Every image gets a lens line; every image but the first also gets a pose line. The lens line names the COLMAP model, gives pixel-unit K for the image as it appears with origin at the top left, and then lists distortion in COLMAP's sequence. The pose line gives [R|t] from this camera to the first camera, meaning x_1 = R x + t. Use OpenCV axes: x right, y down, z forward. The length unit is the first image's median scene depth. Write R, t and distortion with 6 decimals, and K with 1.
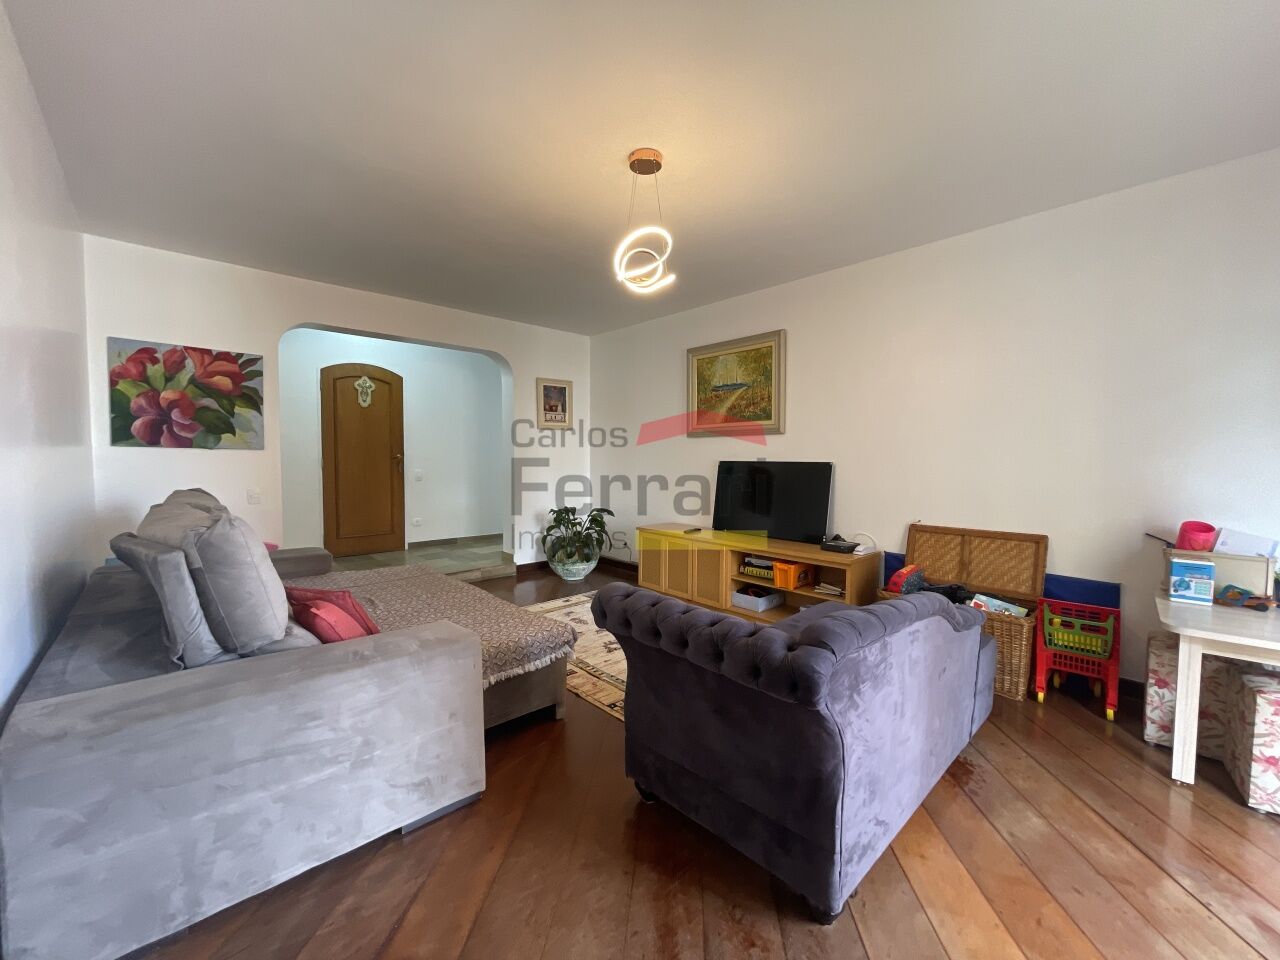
lens RADIAL K [[514.1, 0, 636.8], [0, 514.1, 480.8], [0, 0, 1]] dist [0.000440, -0.000407]
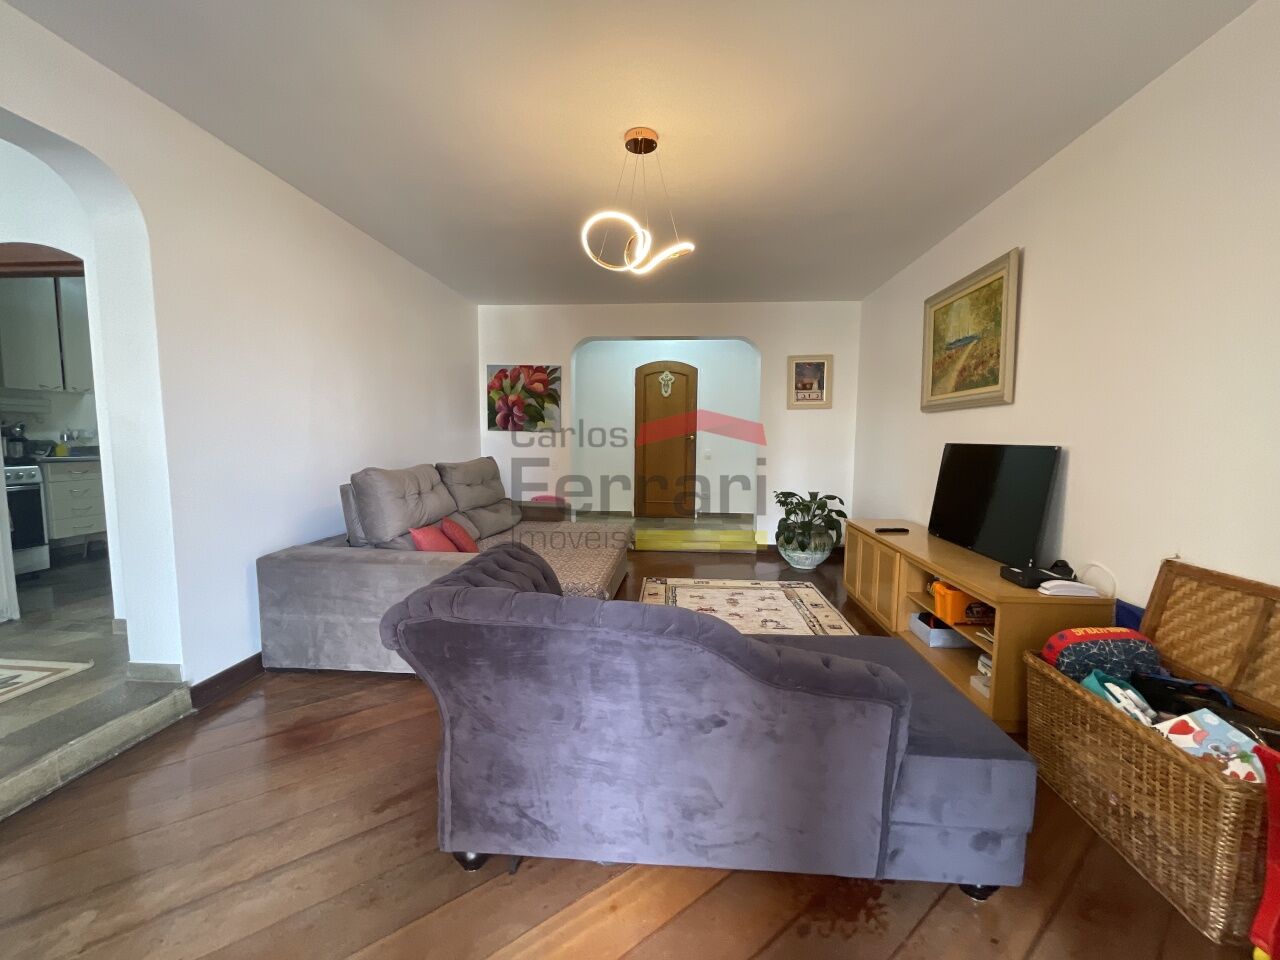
lens RADIAL K [[514.1, 0, 641.5], [0, 514.1, 480.5], [0, 0, 1]] dist [0.000440, -0.000407]
pose [[0.683173, 0.062026, -0.727618, 0.446069], [-0.037217, 0.998049, 0.050135, -0.006114], [0.729308, -0.007171, 0.684148, 0.174847]]
